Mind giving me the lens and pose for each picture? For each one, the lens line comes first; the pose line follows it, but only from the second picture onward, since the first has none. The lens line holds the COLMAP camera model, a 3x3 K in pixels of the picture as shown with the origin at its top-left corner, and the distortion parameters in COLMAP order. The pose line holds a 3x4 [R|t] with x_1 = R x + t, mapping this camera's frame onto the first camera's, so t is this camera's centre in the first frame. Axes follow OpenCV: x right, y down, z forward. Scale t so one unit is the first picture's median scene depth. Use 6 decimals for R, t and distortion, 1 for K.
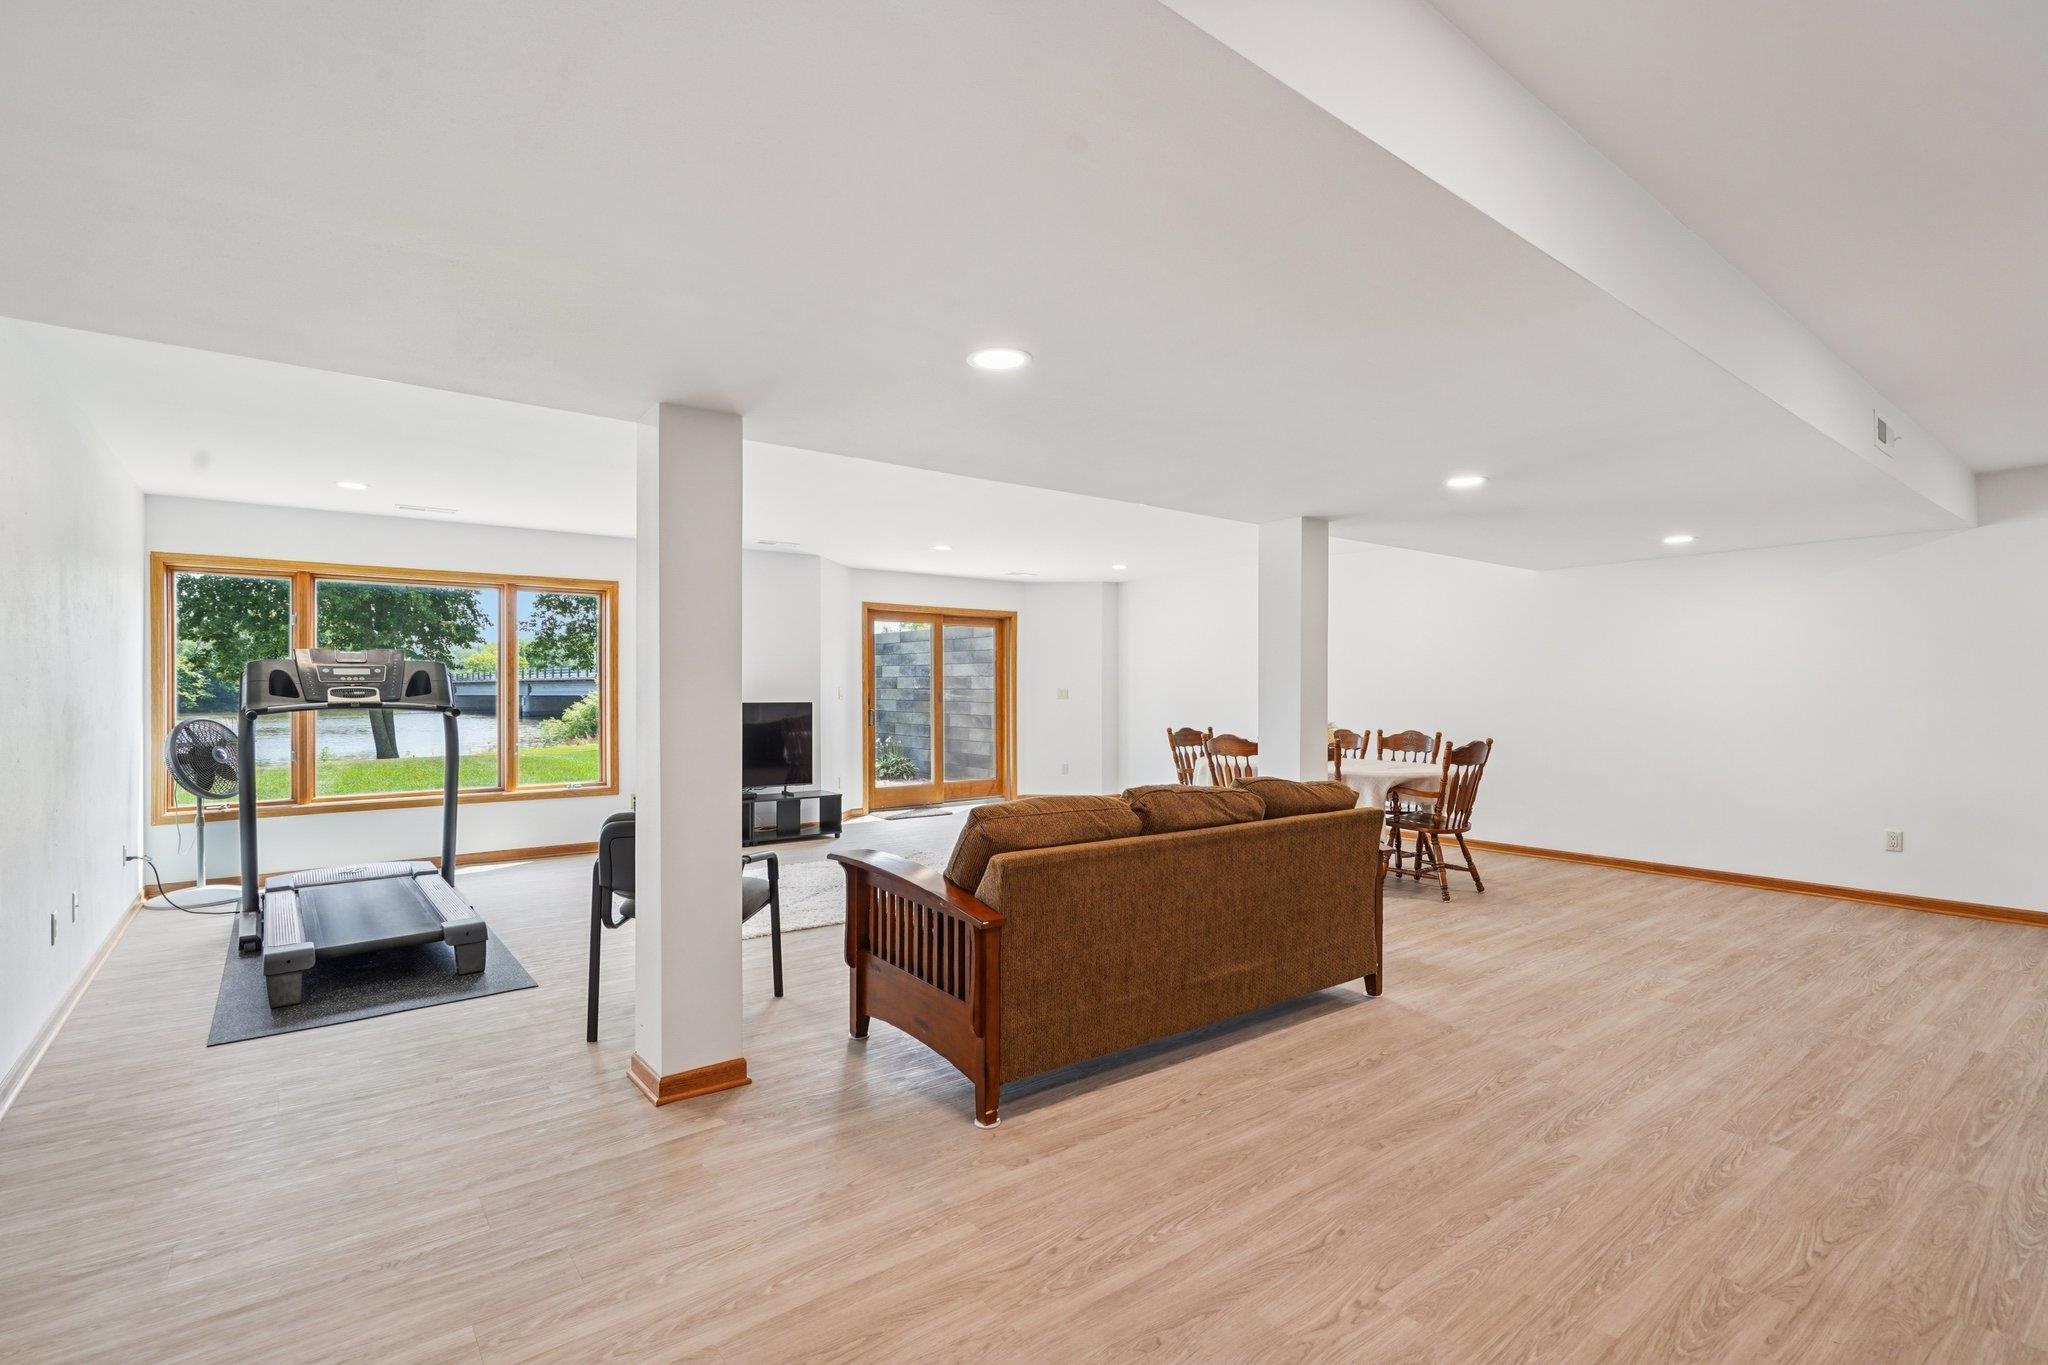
lens RADIAL K [[950.1, 0, 1024.4], [0, 950.1, 692.2], [0, 0, 1]] dist [-0.002963, -0.000120]
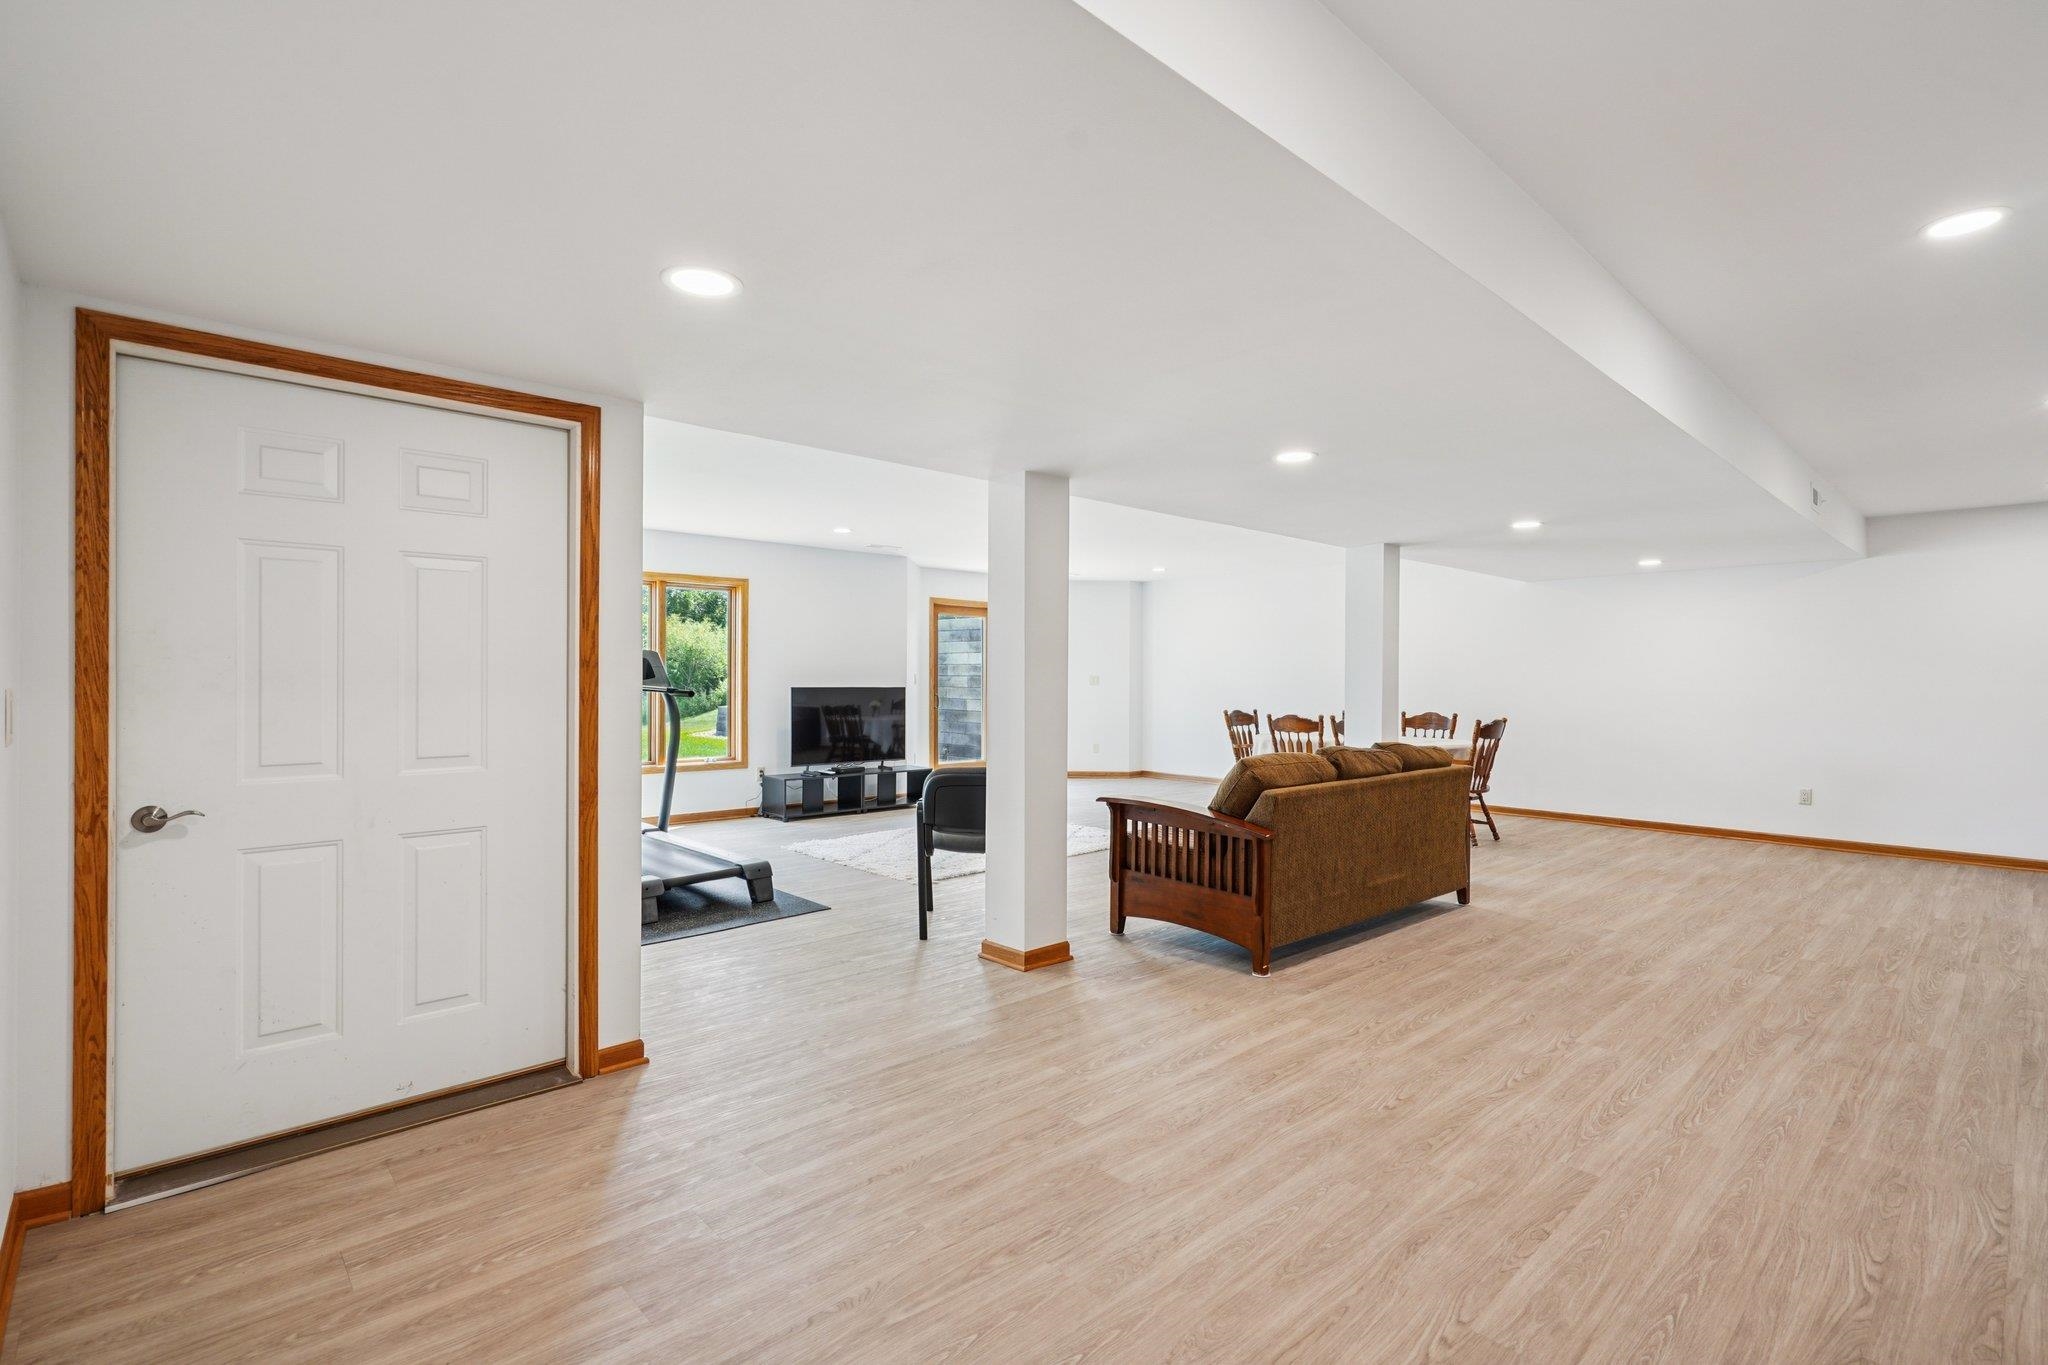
lens RADIAL K [[950.1, 0, 1029.0], [0, 950.1, 679.3], [0, 0, 1]] dist [-0.002963, -0.000120]
pose [[0.996302, 0.004831, 0.085787, -0.359148], [-0.004765, 0.999988, -0.000973, 0.003067], [-0.085790, 0.000561, 0.996313, -0.288263]]
